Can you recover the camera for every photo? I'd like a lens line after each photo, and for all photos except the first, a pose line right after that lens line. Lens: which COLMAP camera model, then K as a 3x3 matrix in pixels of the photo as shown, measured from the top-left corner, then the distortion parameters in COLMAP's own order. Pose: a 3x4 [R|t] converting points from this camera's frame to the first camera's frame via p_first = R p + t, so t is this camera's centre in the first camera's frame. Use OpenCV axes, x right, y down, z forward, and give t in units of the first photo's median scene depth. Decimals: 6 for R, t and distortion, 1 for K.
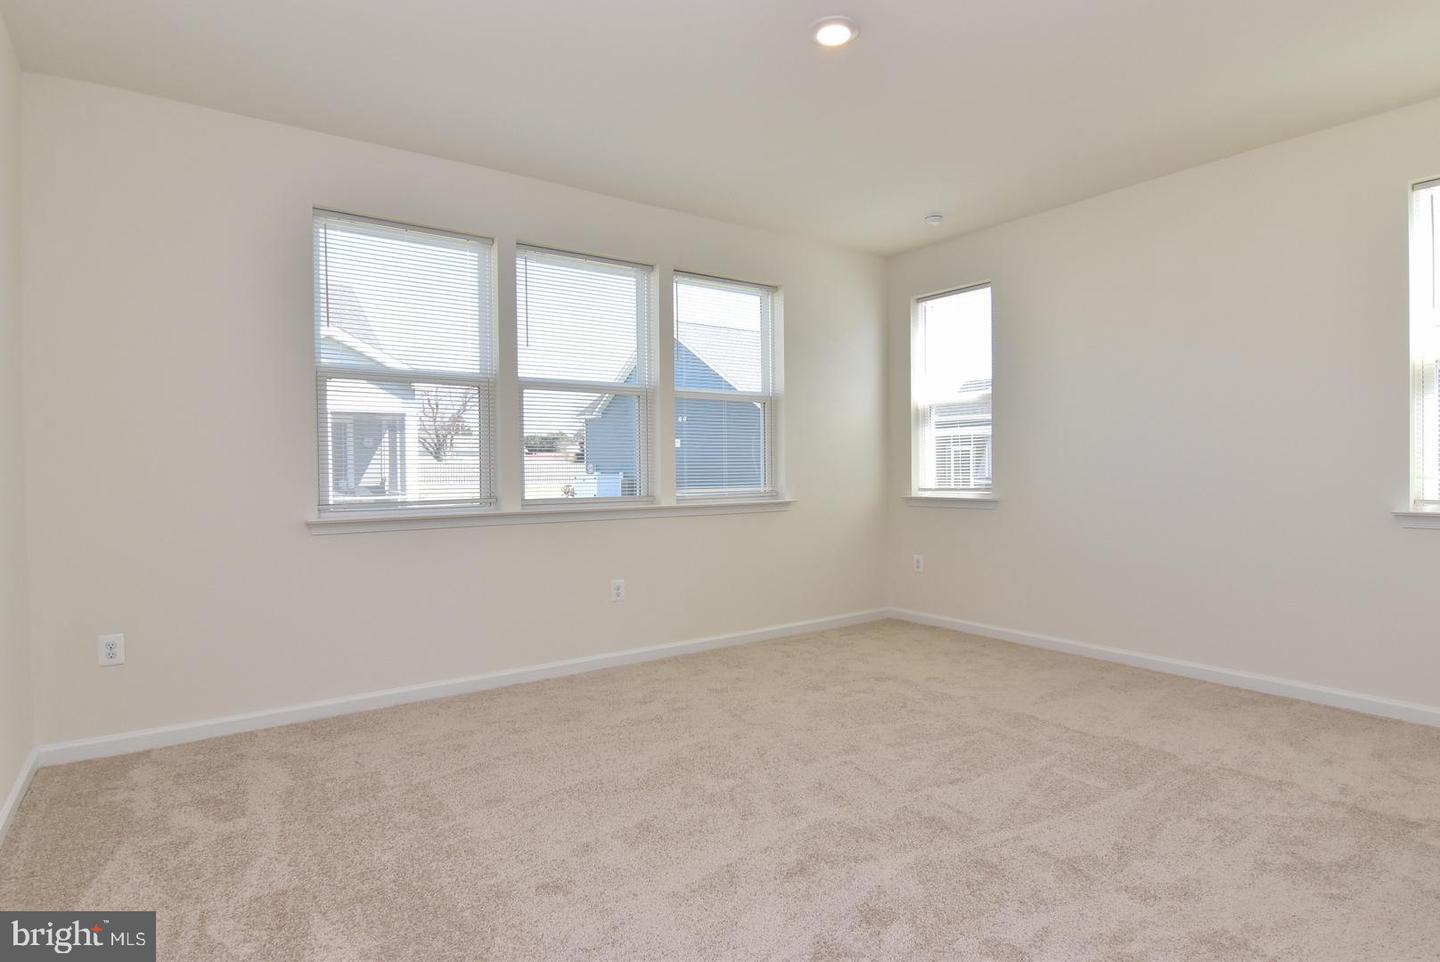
lens RADIAL K [[762.6, 0, 723.9], [0, 762.6, 480.5], [0, 0, 1]] dist [0.007042, -0.020252]
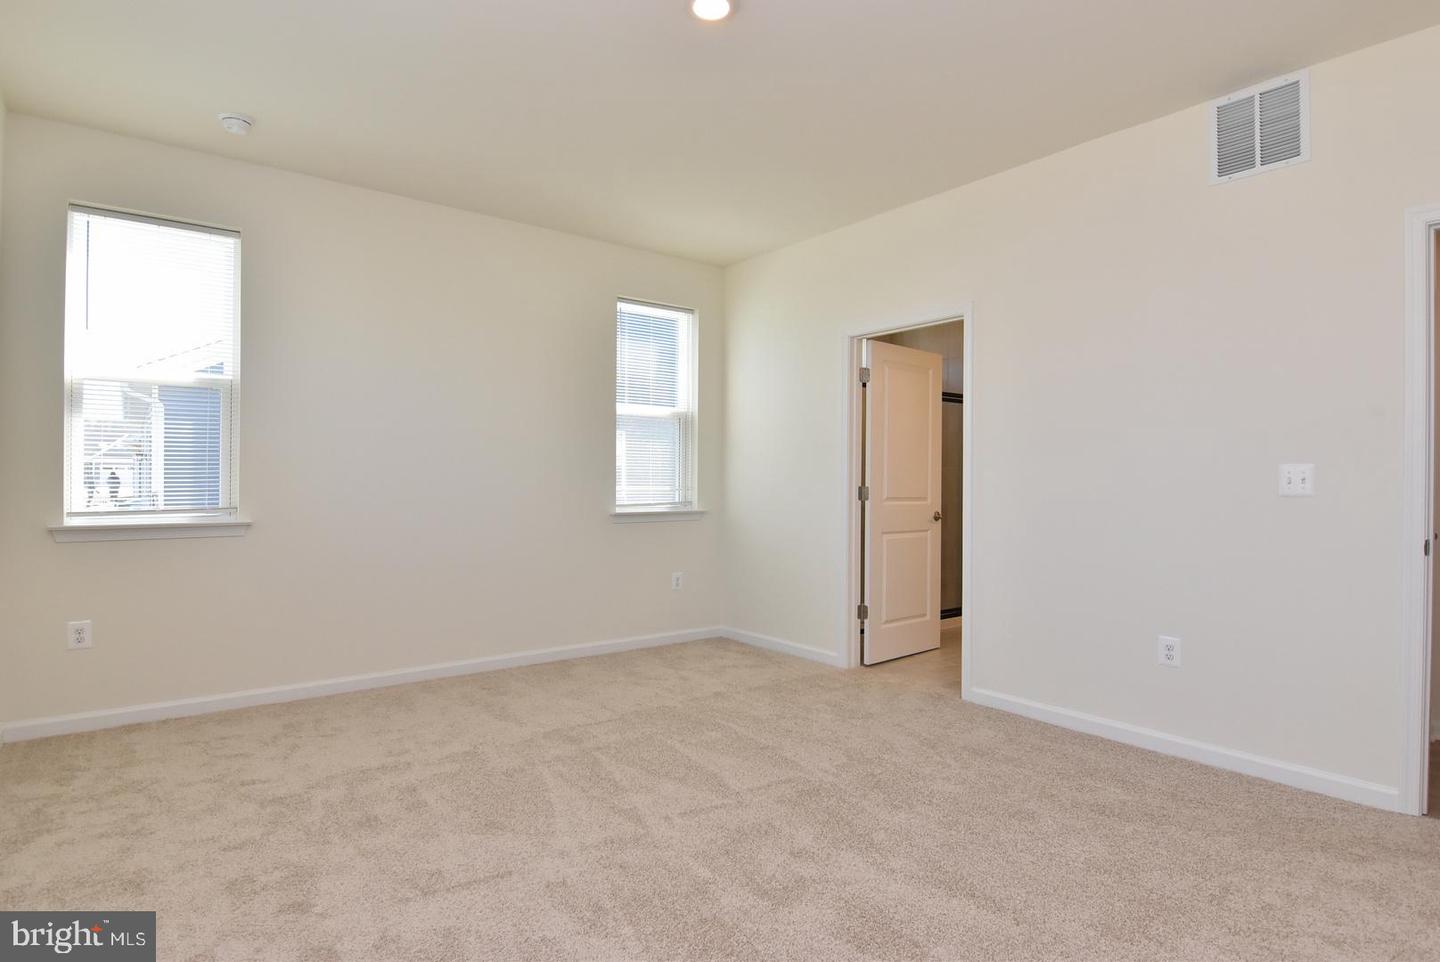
lens RADIAL K [[762.6, 0, 723.9], [0, 762.6, 480.5], [0, 0, 1]] dist [0.007042, -0.020252]
pose [[-0.037999, 0.008209, 0.999244, -0.467539], [0.010984, 0.999909, -0.007796, -0.006287], [-0.999217, 0.010679, -0.038085, 0.629997]]
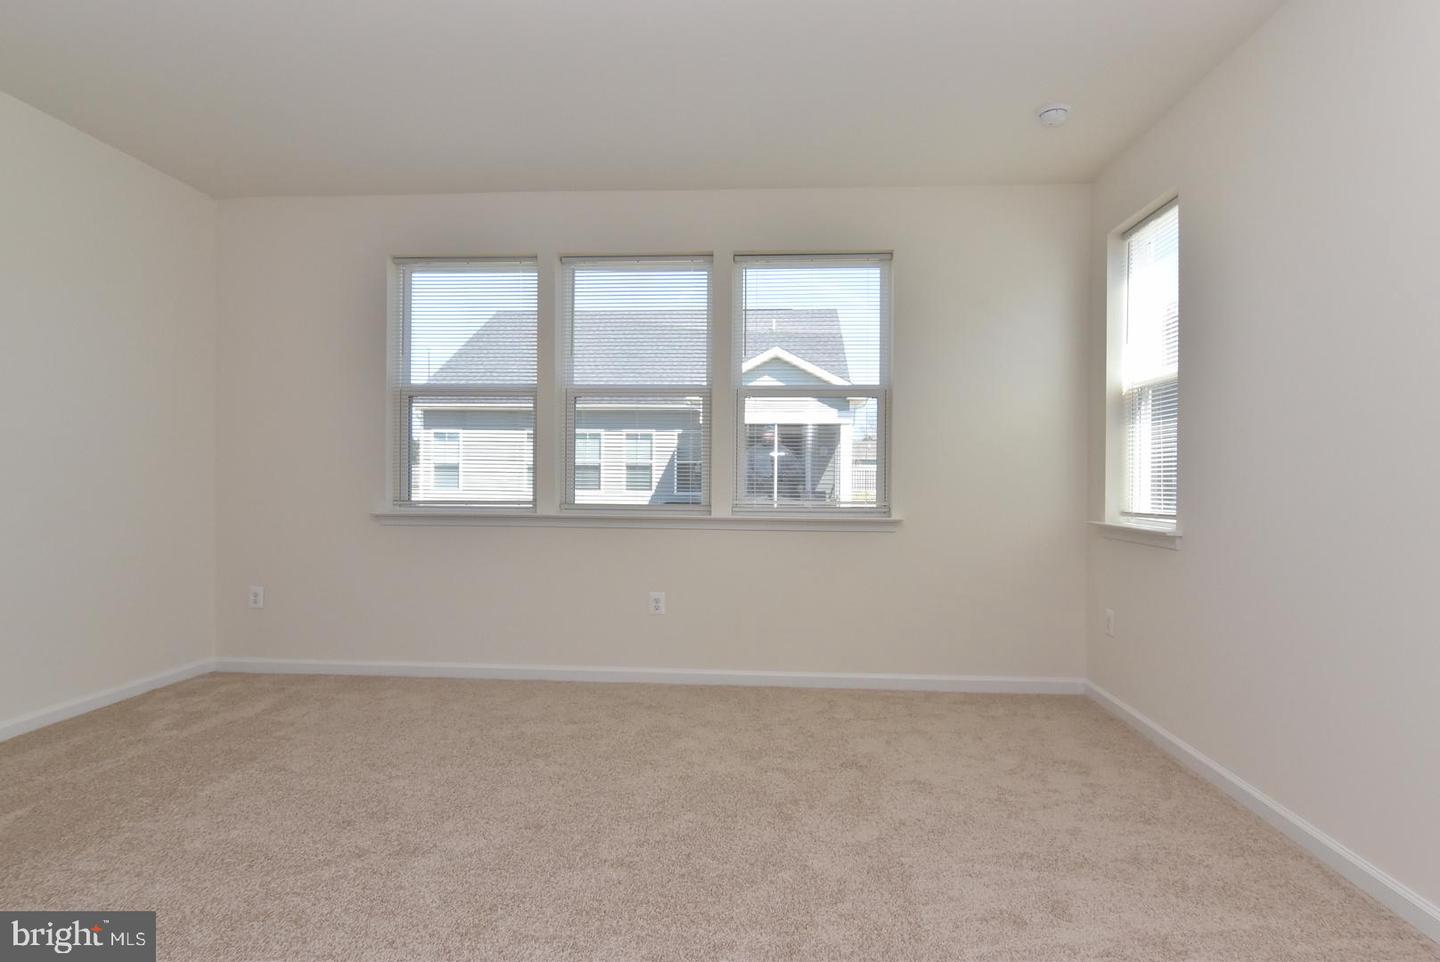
lens RADIAL K [[762.6, 0, 723.9], [0, 762.6, 480.5], [0, 0, 1]] dist [0.007042, -0.020252]
pose [[0.771732, 0.018447, -0.635680, 0.525878], [-0.026251, 0.999651, -0.002861, -0.008238], [0.635406, 0.018895, 0.771947, 0.319295]]
